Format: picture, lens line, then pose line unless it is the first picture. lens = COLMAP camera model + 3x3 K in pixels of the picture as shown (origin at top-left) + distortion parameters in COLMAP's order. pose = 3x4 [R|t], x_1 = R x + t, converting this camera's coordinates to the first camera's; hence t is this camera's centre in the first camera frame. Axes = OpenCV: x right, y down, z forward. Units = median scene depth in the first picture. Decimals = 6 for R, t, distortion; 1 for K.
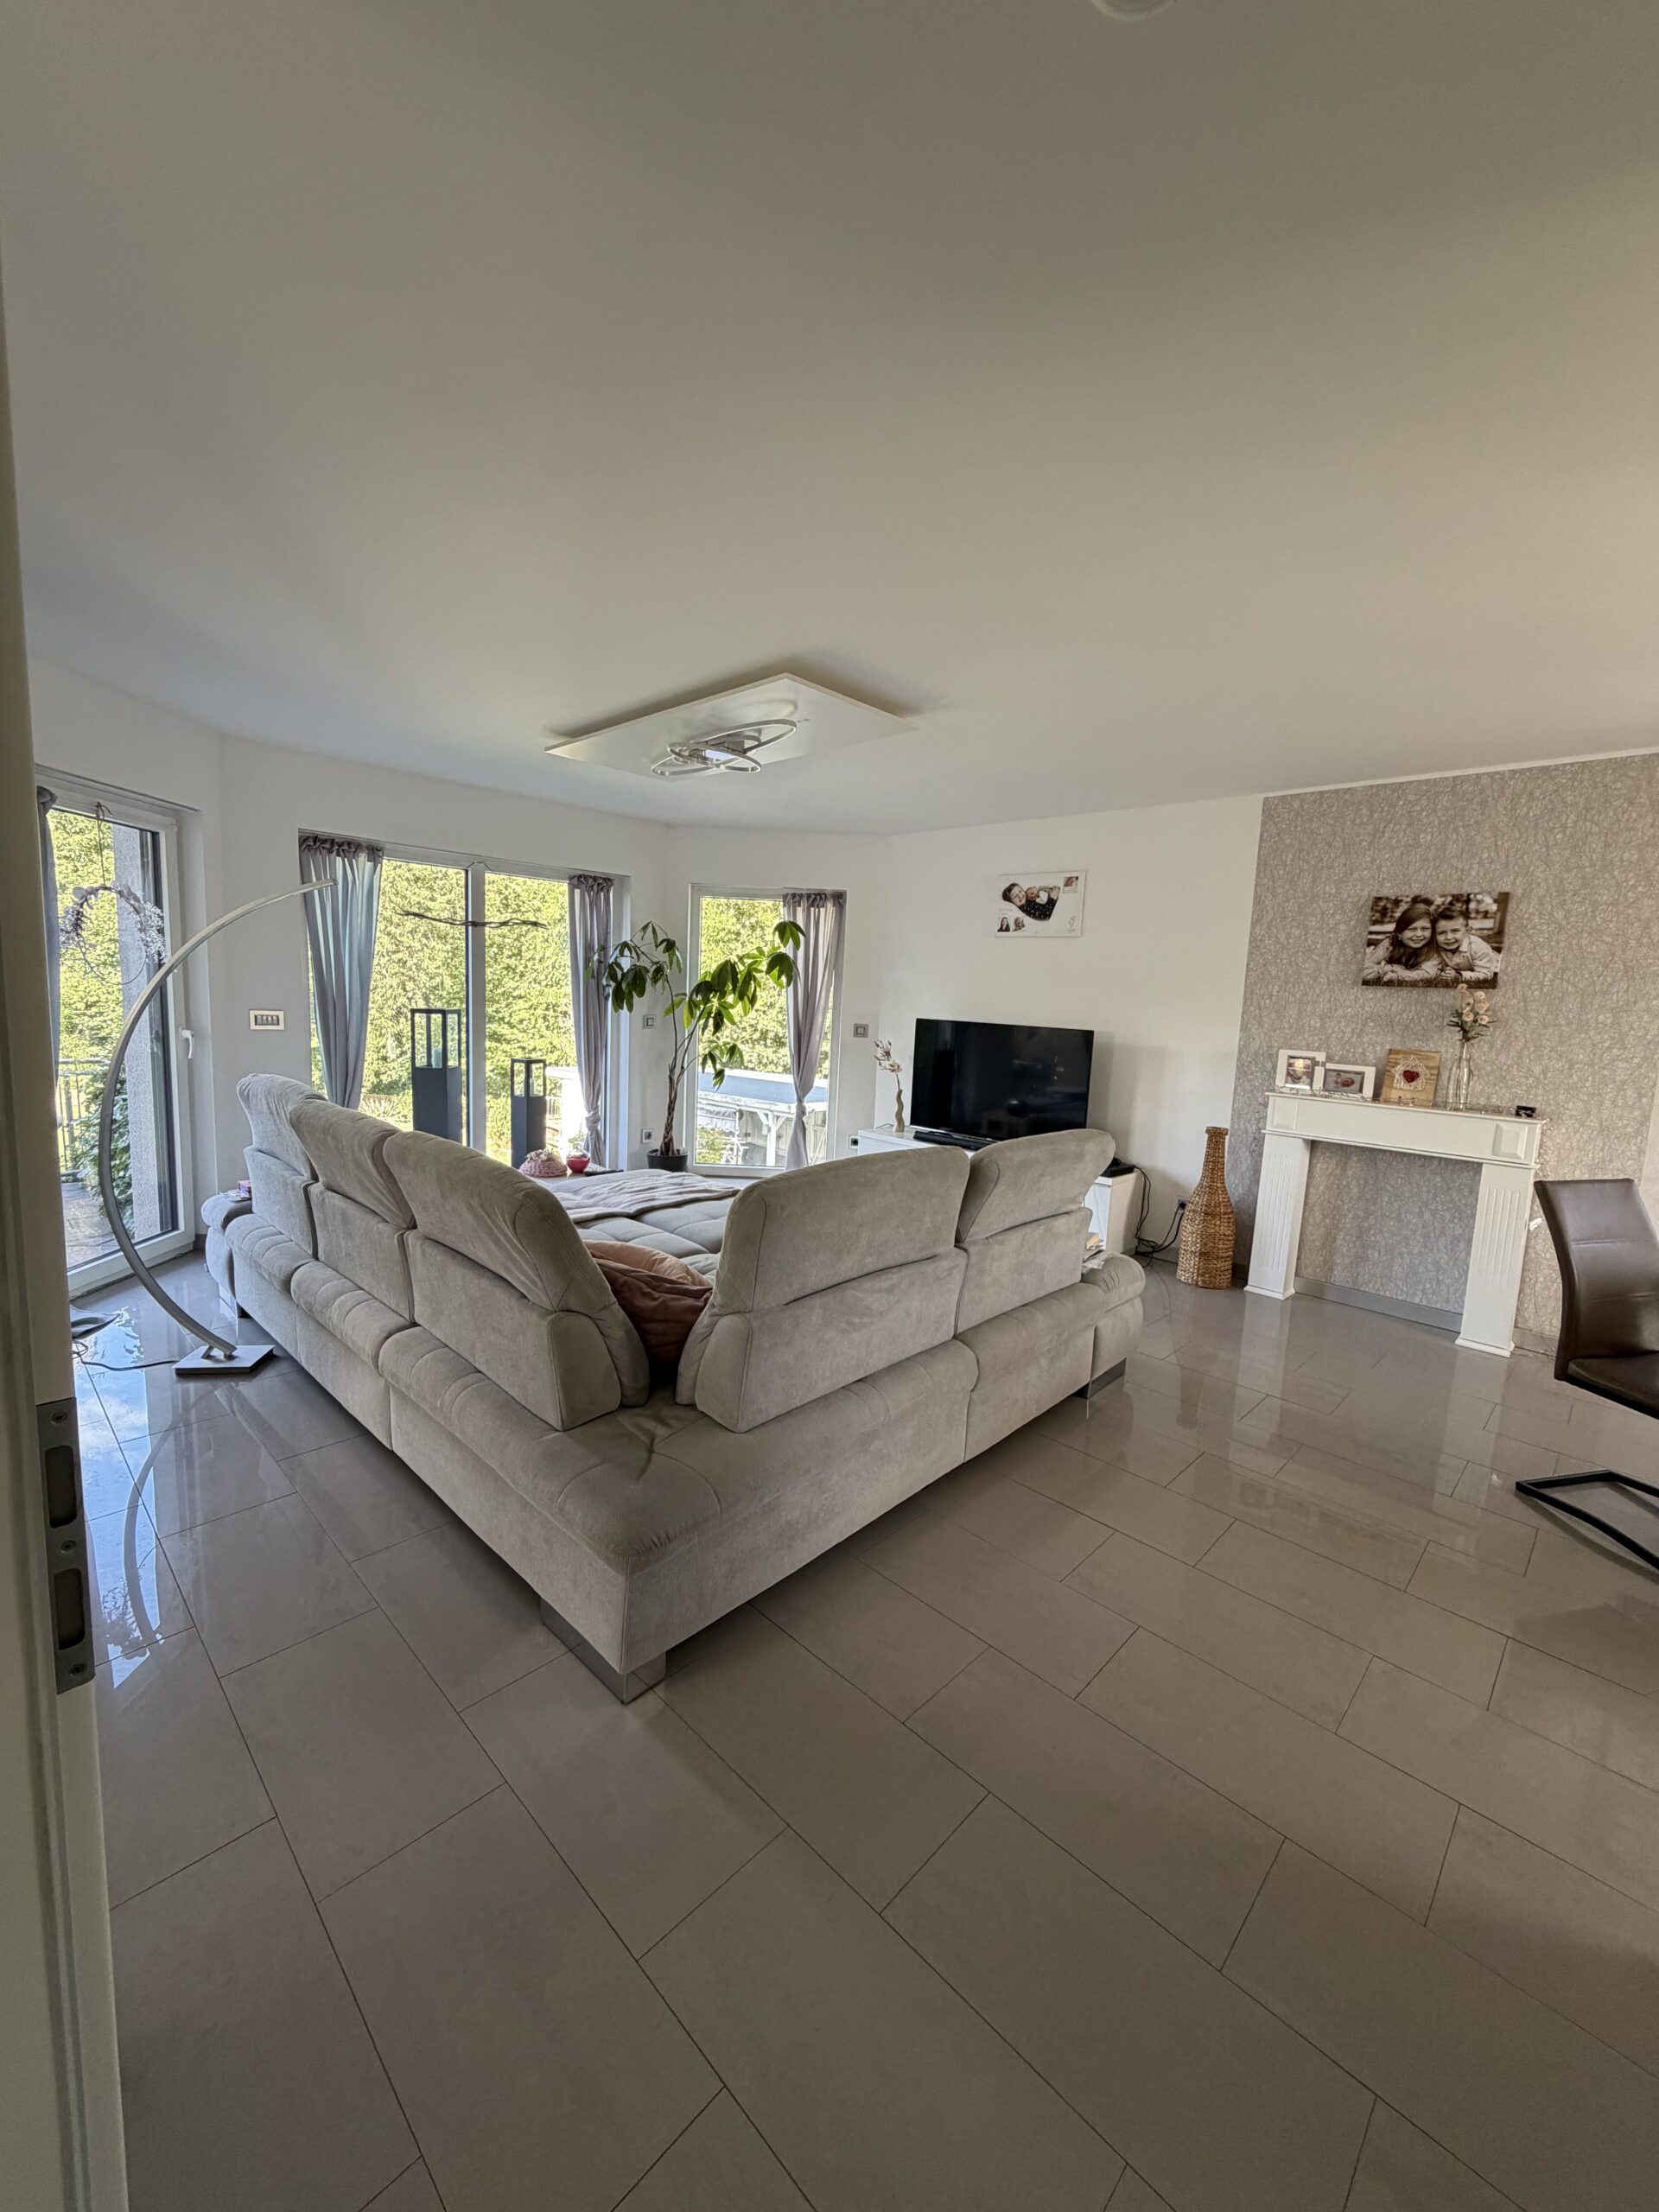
lens RADIAL K [[878.2, 0, 828.0], [0, 878.2, 1101.9], [0, 0, 1]] dist [-0.002357, -0.000572]
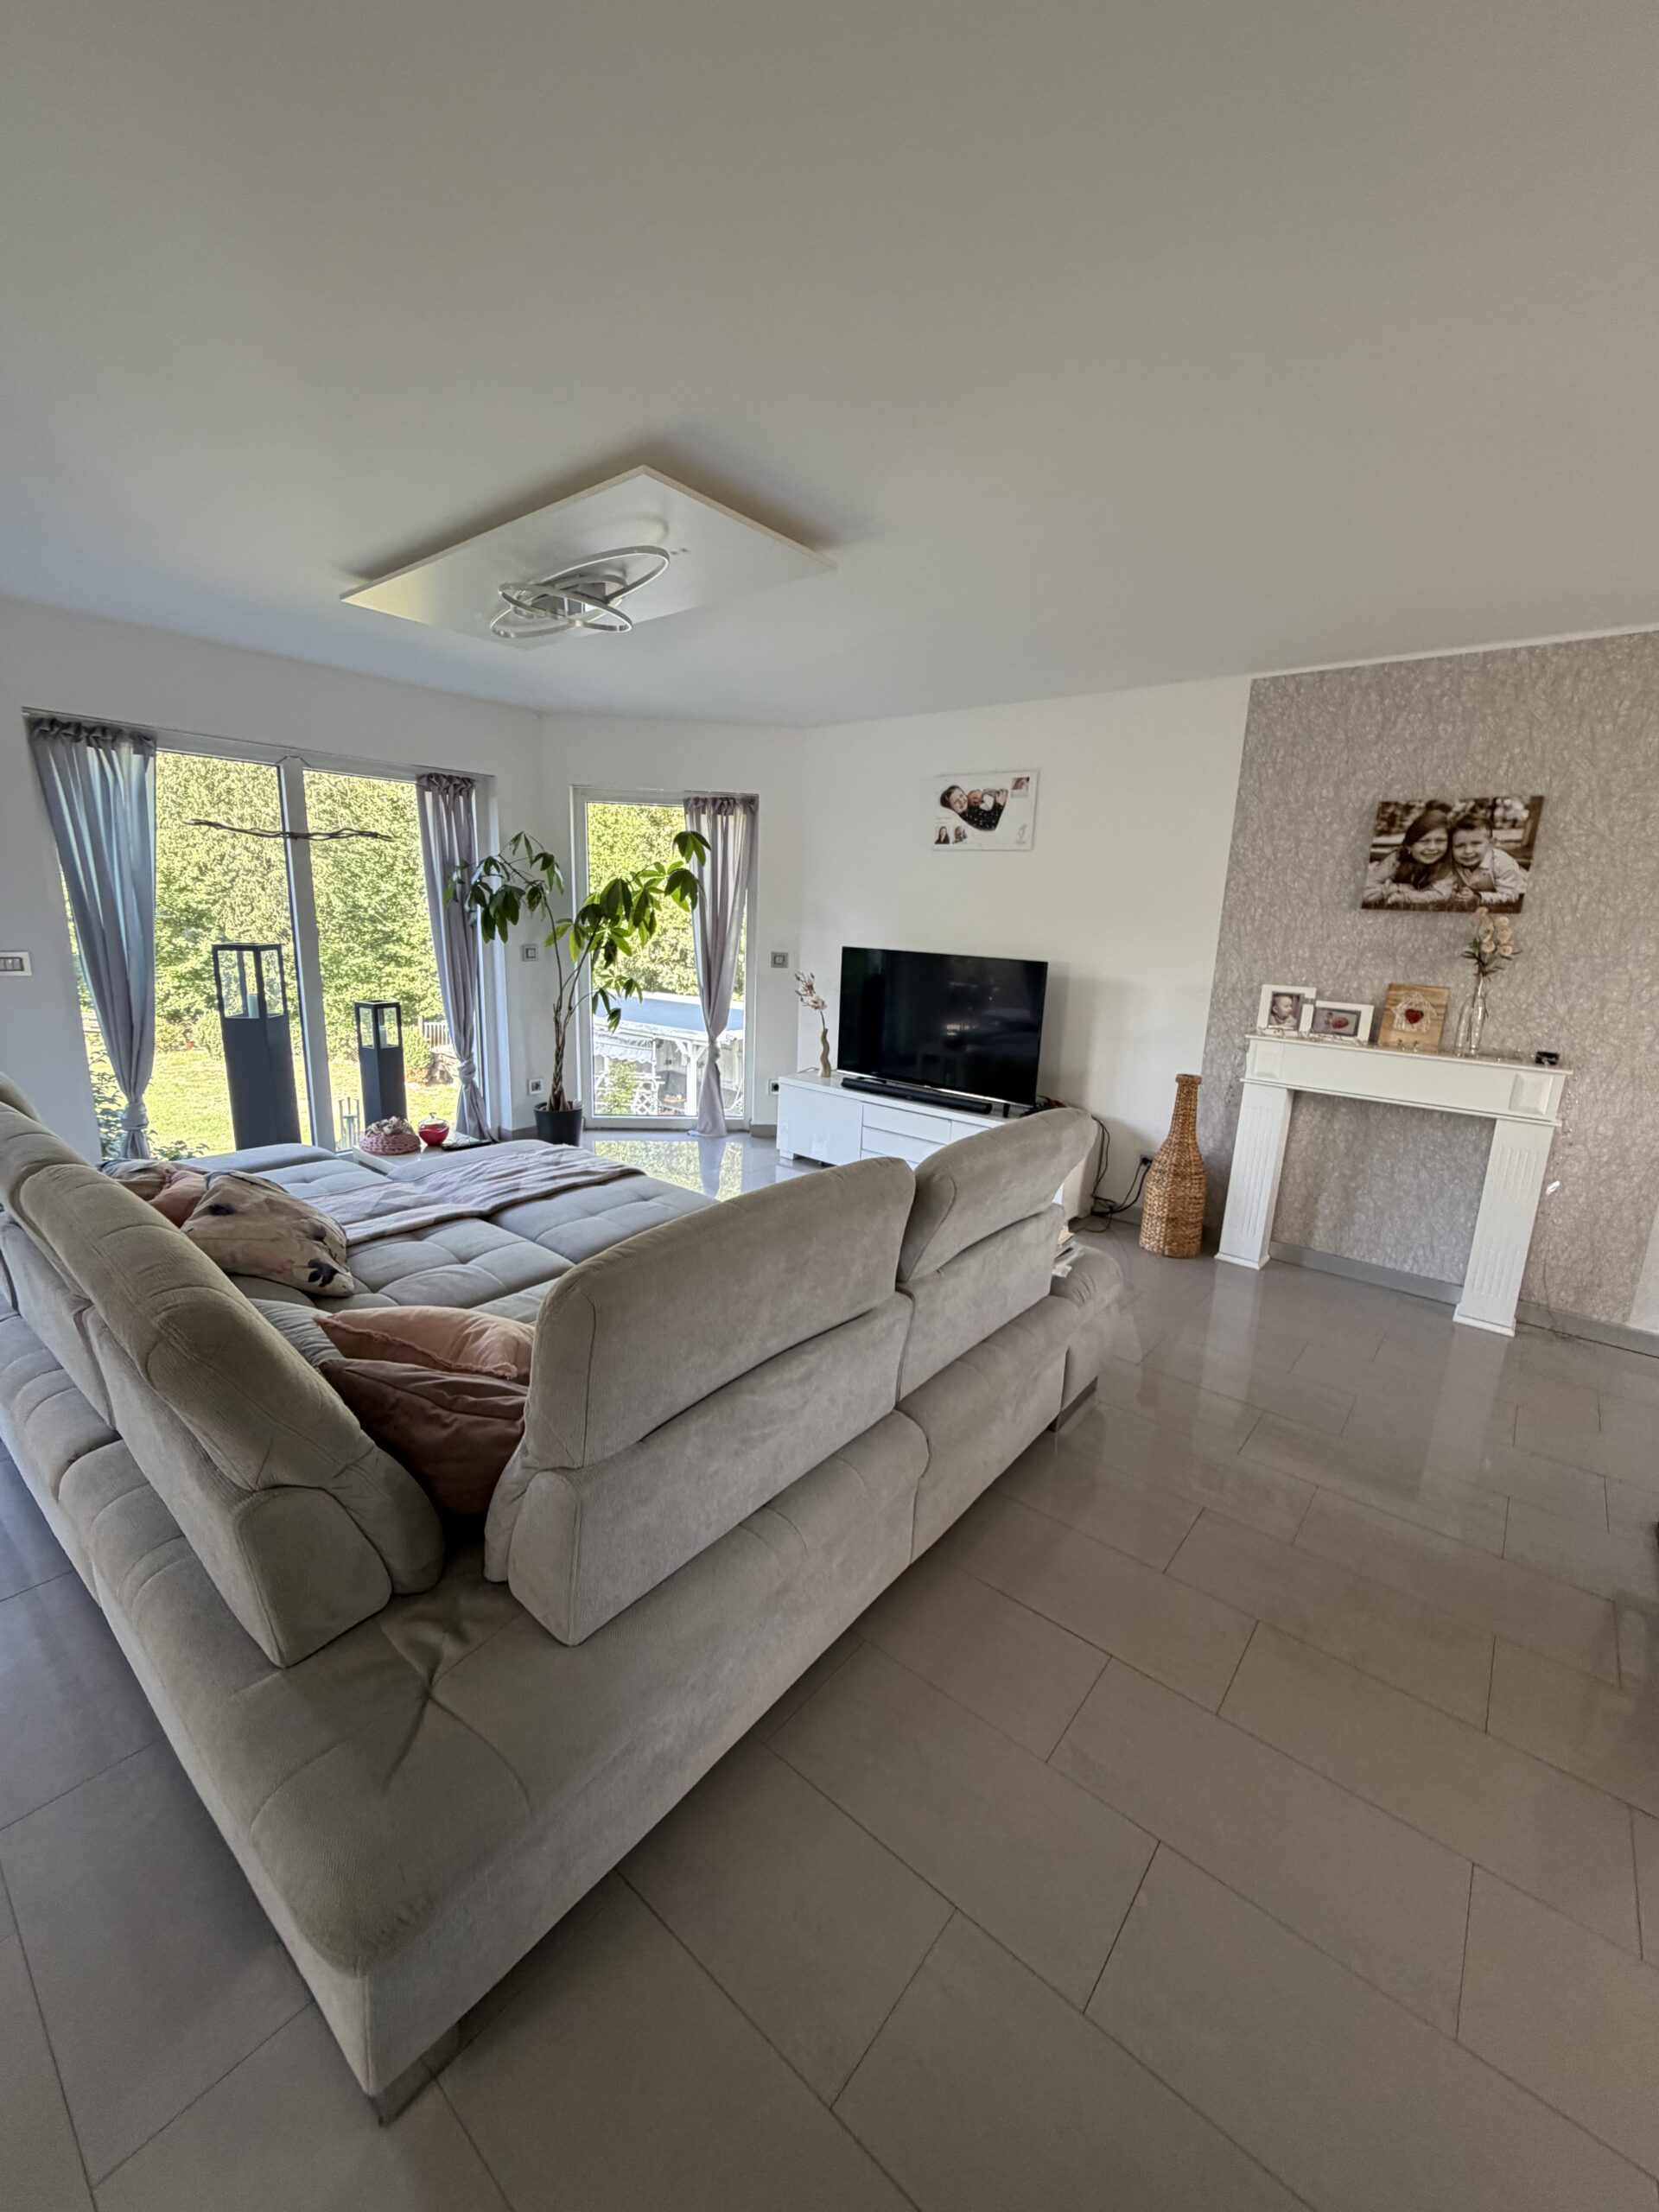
lens RADIAL K [[878.2, 0, 828.8], [0, 878.2, 1103.0], [0, 0, 1]] dist [-0.002357, -0.000572]
pose [[0.996593, -0.025024, 0.078588, 0.021883], [0.017239, 0.995015, 0.098221, -0.038287], [-0.080654, -0.096531, 0.992057, 0.181510]]
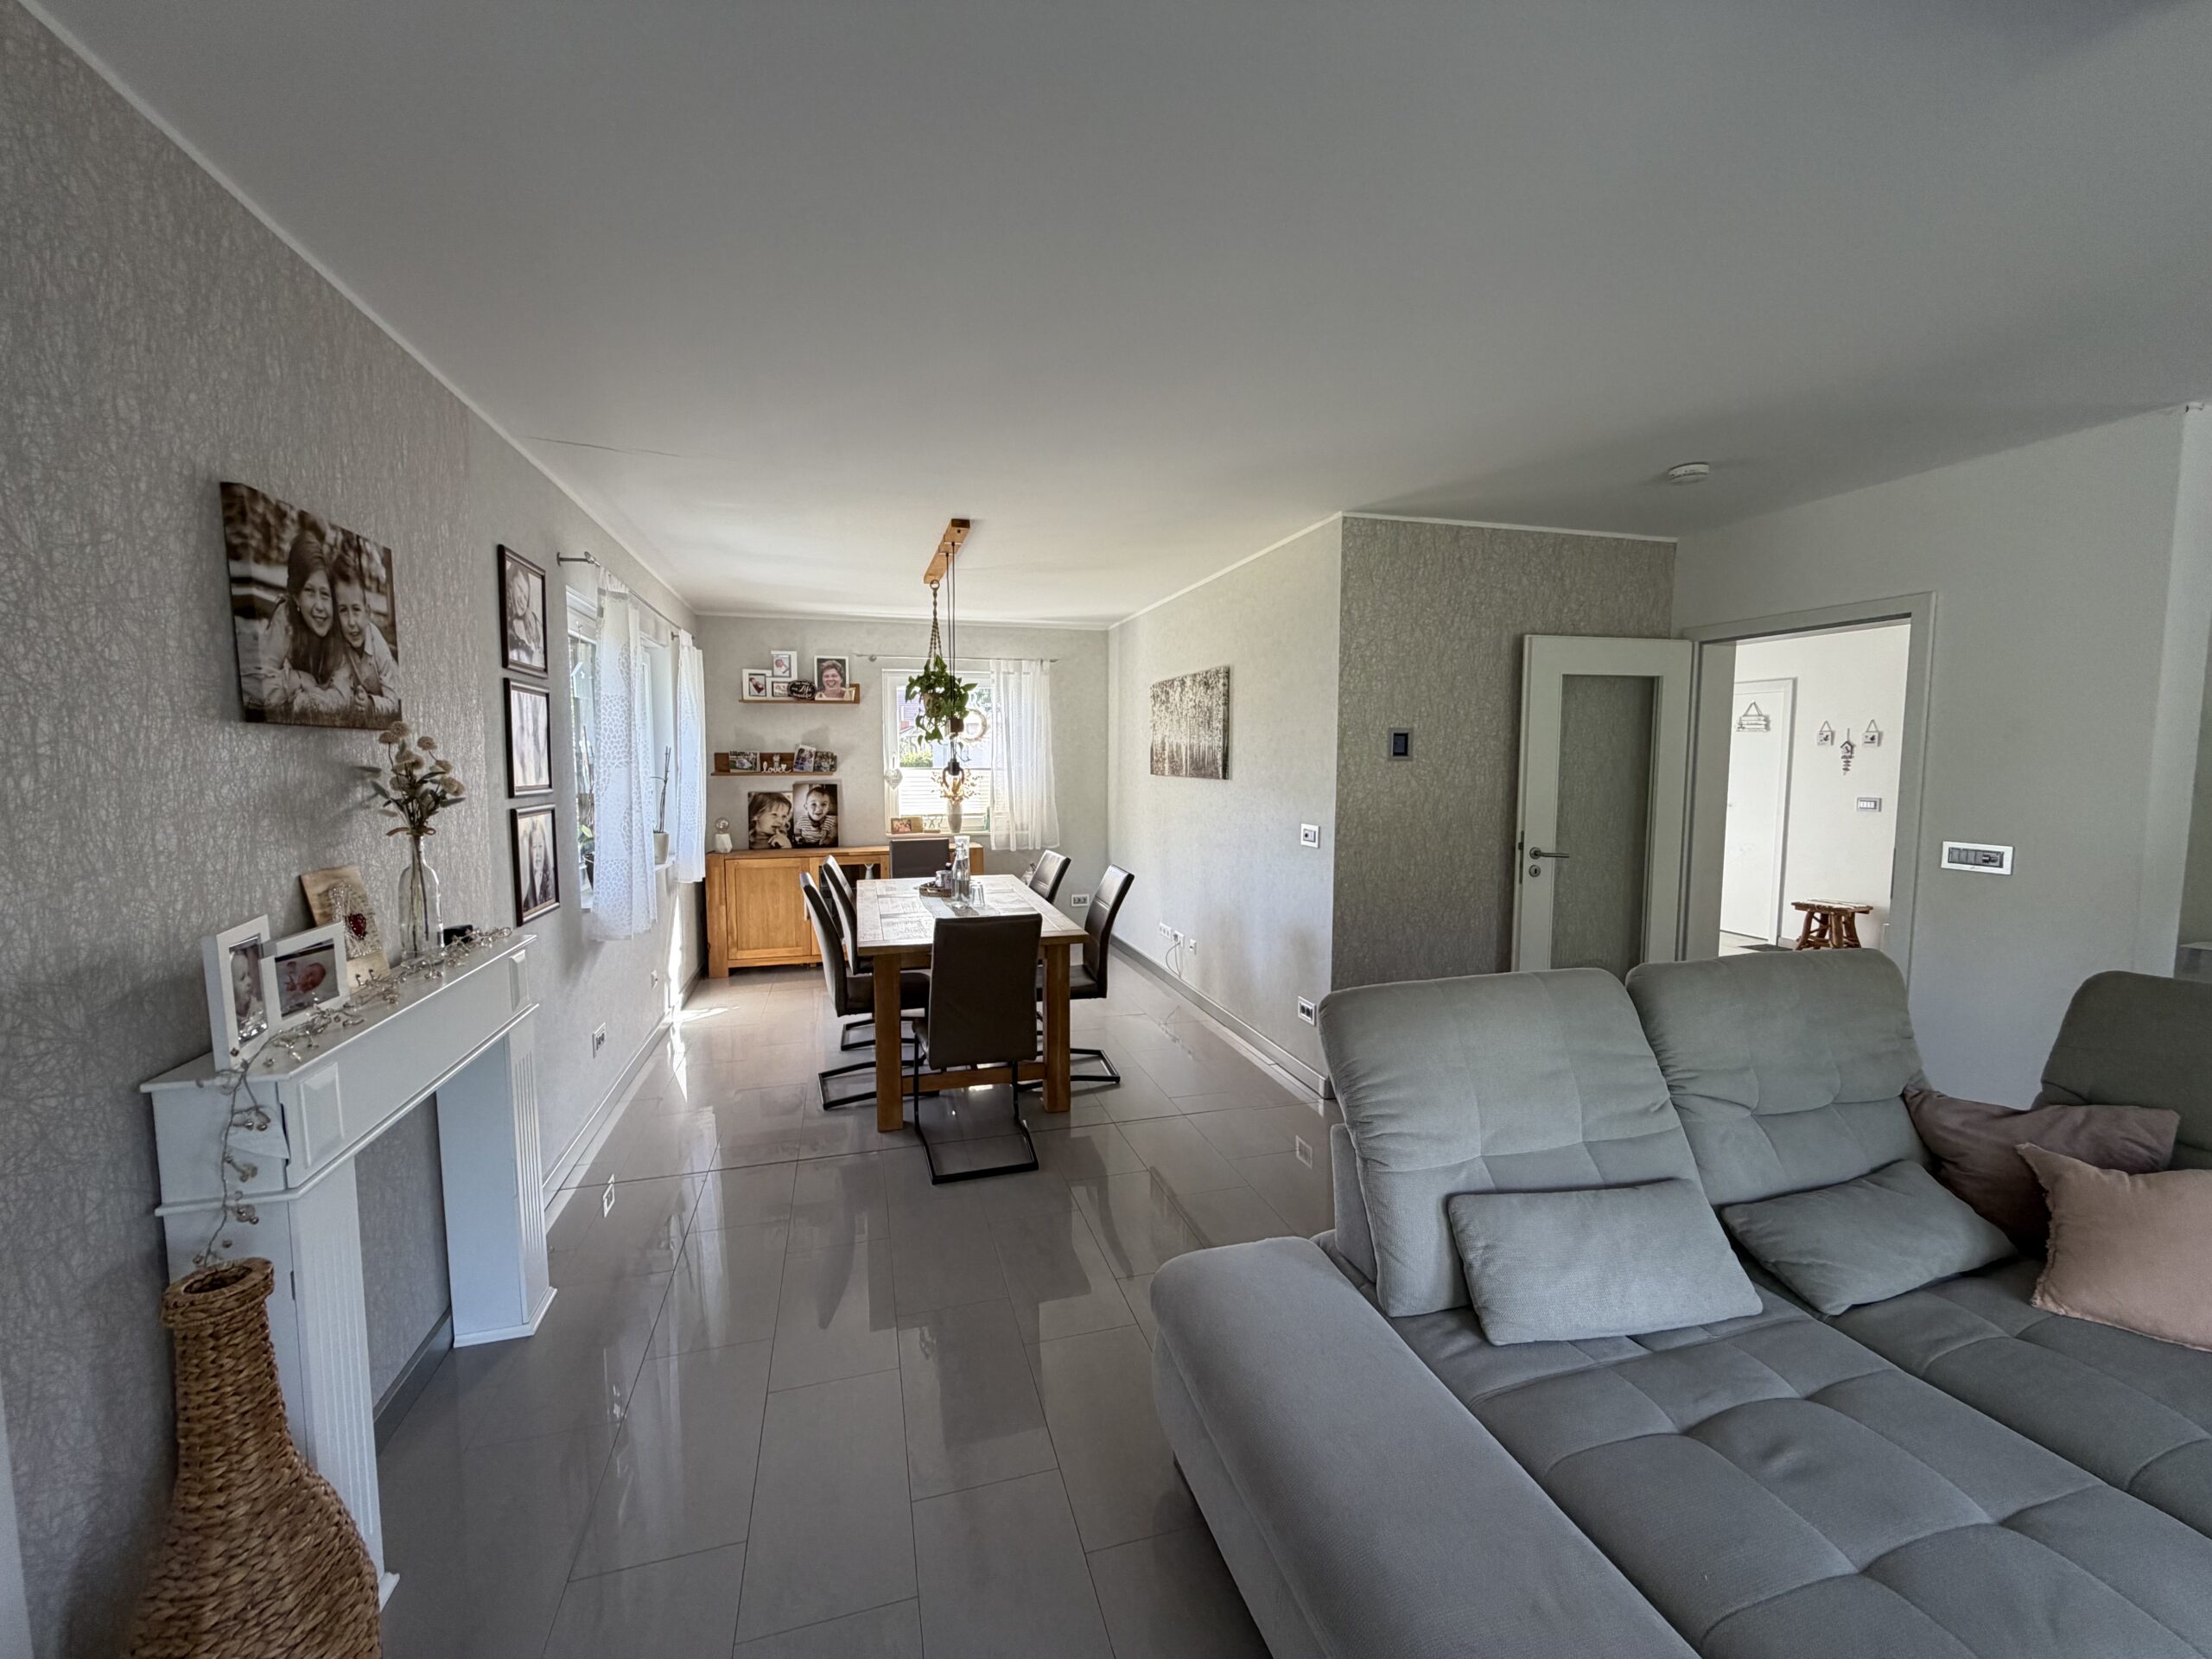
lens RADIAL K [[878.2, 0, 1101.2], [0, 878.2, 834.5], [0, 0, 1]] dist [-0.002357, -0.000572]
pose [[-0.867317, -0.087186, 0.490061, 0.114587], [0.026426, 0.975086, 0.220246, -0.161650], [-0.497054, 0.203974, -0.843405, 1.166865]]
